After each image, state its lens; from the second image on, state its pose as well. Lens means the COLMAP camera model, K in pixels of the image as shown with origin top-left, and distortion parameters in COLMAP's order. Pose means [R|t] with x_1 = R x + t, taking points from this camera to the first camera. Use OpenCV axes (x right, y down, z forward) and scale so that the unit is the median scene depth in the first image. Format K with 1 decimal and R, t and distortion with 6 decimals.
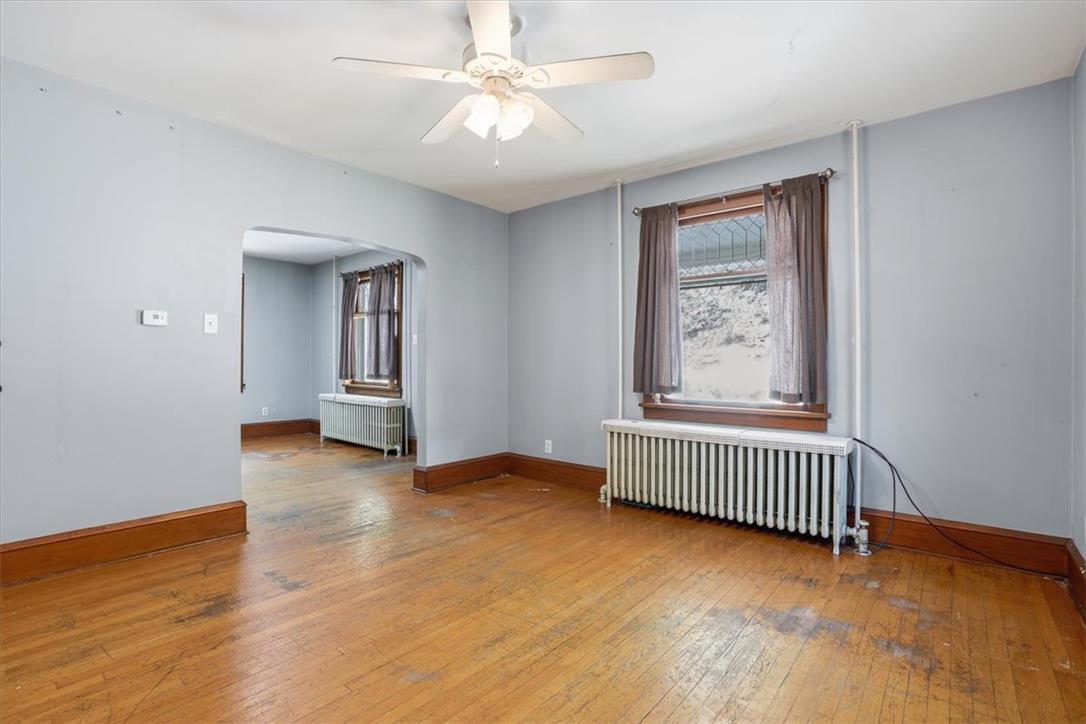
lens RADIAL K [[507.8, 0, 533.9], [0, 507.8, 357.1], [0, 0, 1]] dist [-0.071408, 0.026300]
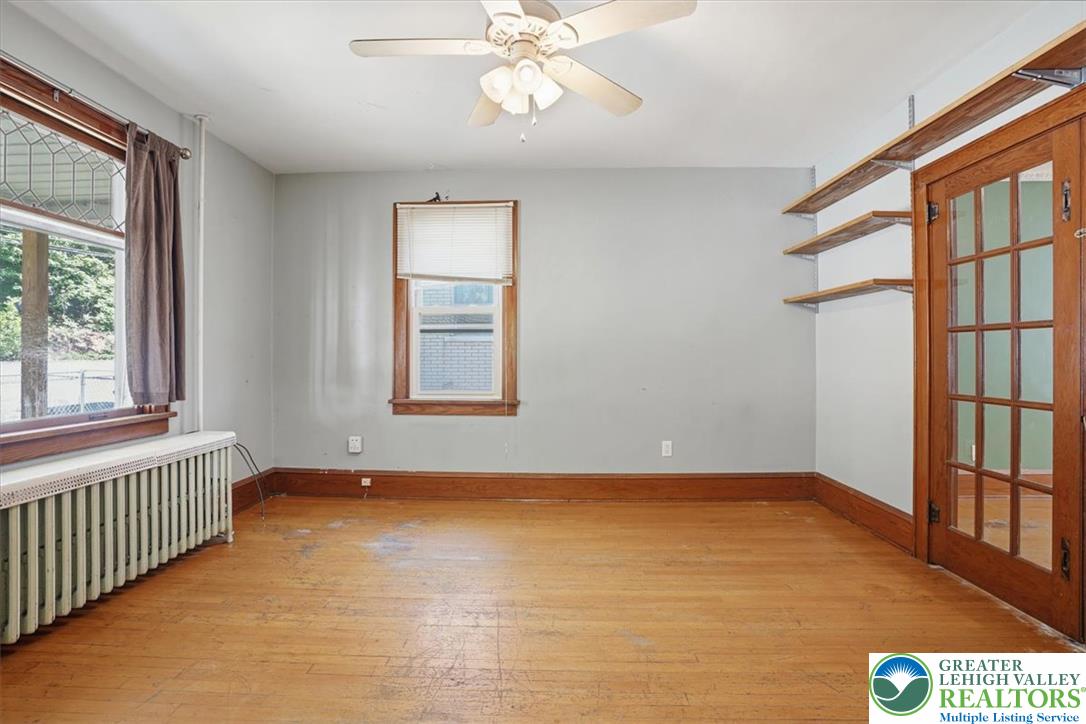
lens RADIAL K [[507.8, 0, 533.9], [0, 507.8, 357.1], [0, 0, 1]] dist [-0.071408, 0.026300]
pose [[-0.618024, -0.004462, 0.786147, -0.535878], [-0.006851, 0.999976, 0.000290, 0.007816], [-0.786129, -0.005207, -0.618040, 1.041833]]
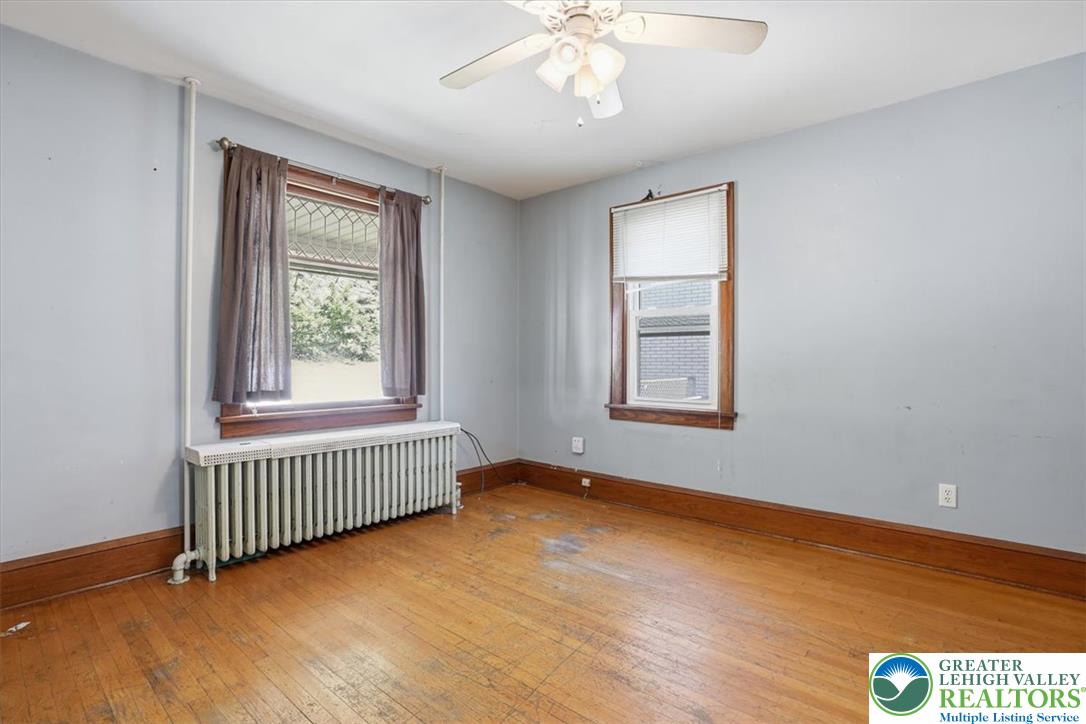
lens RADIAL K [[510.7, 0, 529.2], [0, 510.7, 359.5], [0, 0, 1]] dist [-0.078870, 0.028443]
pose [[0.015274, -0.001549, 0.999882, -0.605747], [-0.010230, 0.999946, 0.001705, 0.004961], [-0.999831, -0.010255, 0.015257, 0.726537]]
